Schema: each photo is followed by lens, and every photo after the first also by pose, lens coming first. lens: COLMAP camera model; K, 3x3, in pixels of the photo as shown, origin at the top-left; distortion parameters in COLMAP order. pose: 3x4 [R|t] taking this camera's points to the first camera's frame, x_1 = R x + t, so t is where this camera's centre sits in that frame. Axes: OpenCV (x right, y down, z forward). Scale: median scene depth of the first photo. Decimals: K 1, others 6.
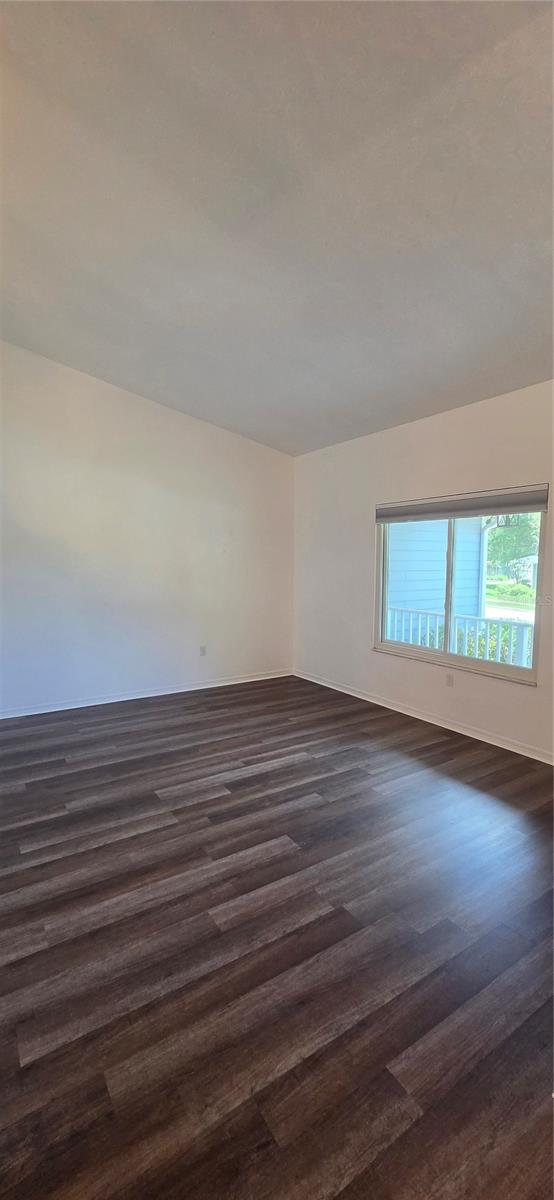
lens RADIAL K [[492.3, 0, 270.2], [0, 492.3, 609.5], [0, 0, 1]] dist [0.000062, 0.002191]
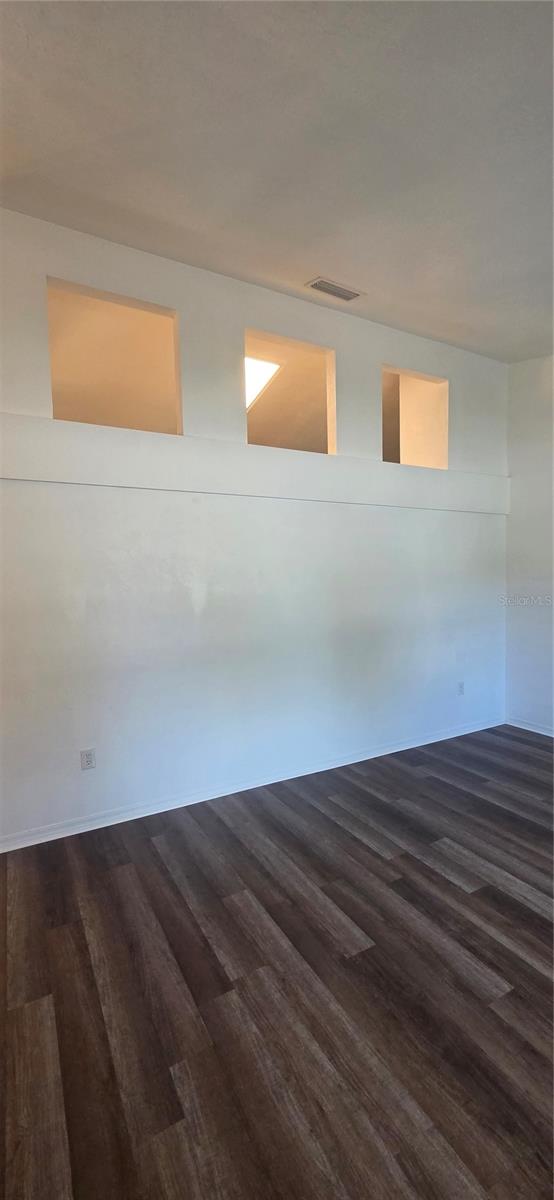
lens RADIAL K [[492.3, 0, 273.0], [0, 492.3, 592.1], [0, 0, 1]] dist [0.000062, 0.002191]
pose [[-0.070478, 0.026142, -0.997171, 0.896951], [-0.082050, 0.996117, 0.031913, -0.091795], [0.994133, 0.084067, -0.068060, 1.000840]]
